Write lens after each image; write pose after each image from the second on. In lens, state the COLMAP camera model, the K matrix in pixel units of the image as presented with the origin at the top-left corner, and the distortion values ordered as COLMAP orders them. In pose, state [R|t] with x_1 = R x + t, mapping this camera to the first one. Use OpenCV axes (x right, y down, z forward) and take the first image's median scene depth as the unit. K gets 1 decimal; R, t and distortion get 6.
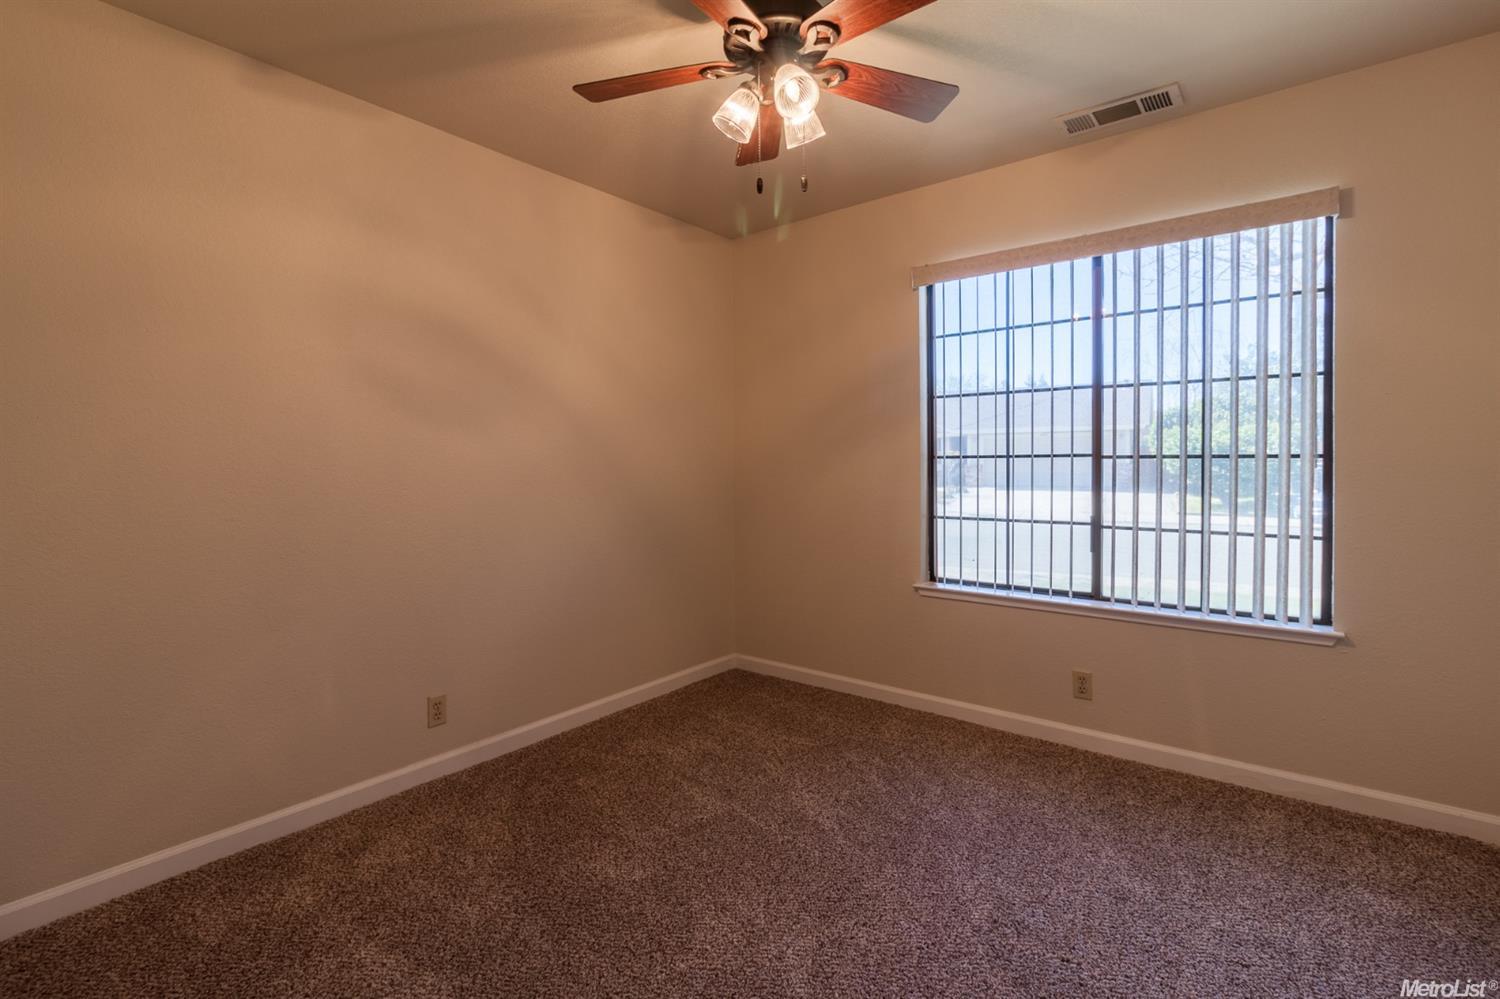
lens RADIAL K [[708.4, 0, 741.3], [0, 708.4, 475.4], [0, 0, 1]] dist [-0.001051, 0.000344]
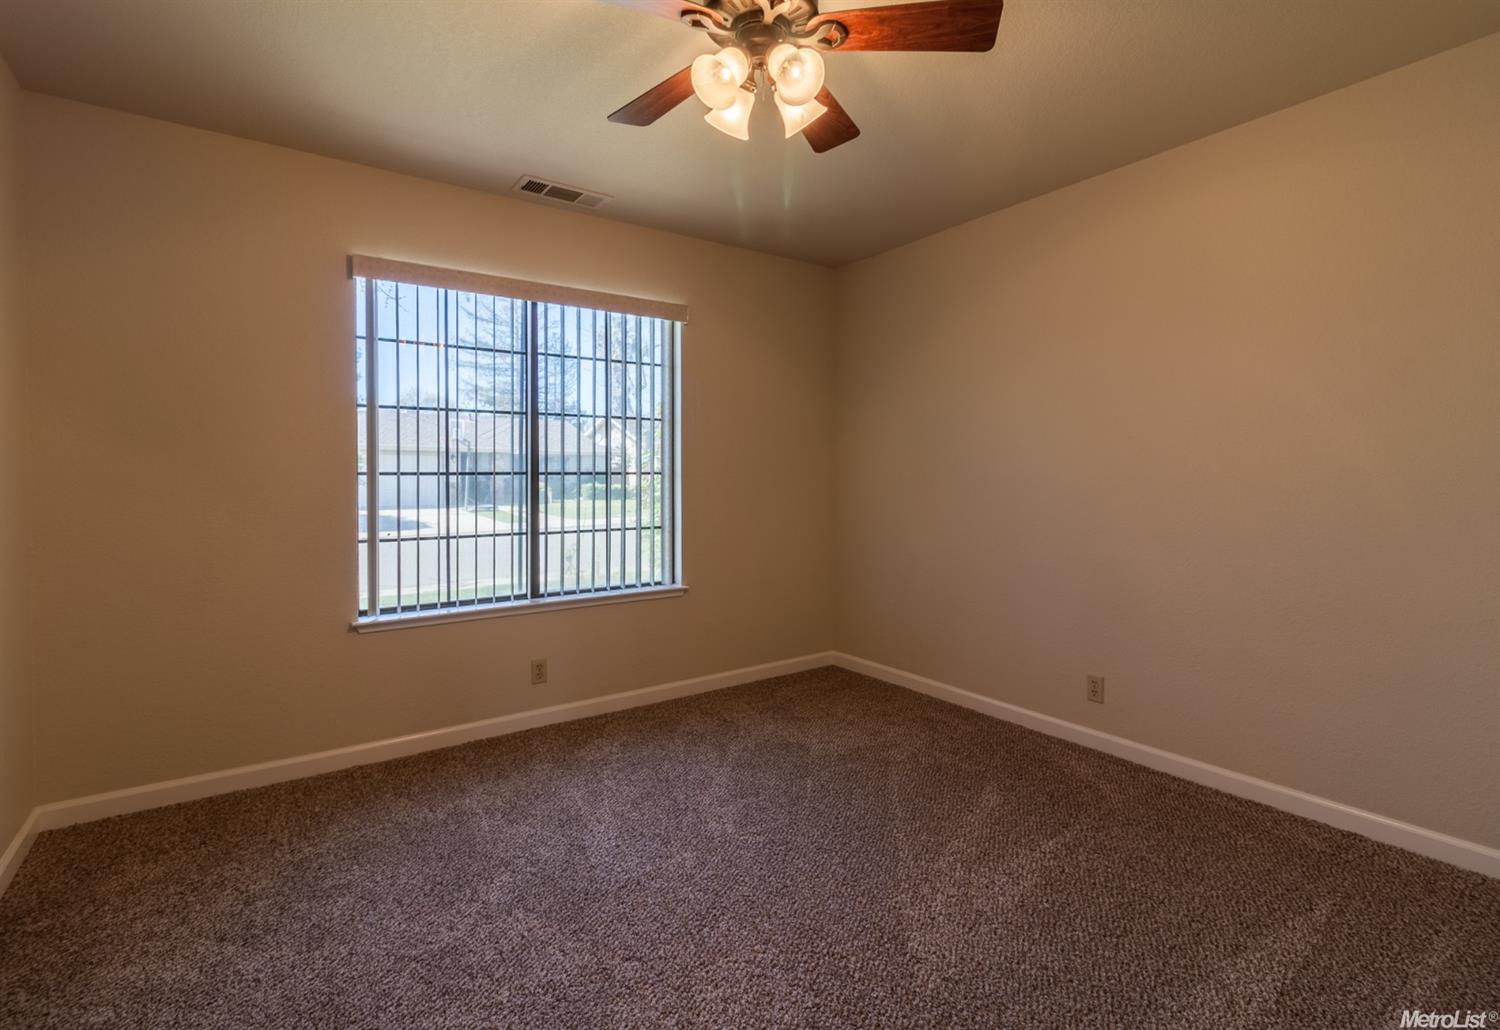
lens RADIAL K [[640.6, 0, 749.8], [0, 640.6, 473.8], [0, 0, 1]] dist [-0.000278, -0.000025]
pose [[0.297497, 0.003339, 0.954717, -0.400805], [0.025915, 0.999597, -0.011571, -0.005238], [-0.954371, 0.028184, 0.297290, 0.356635]]
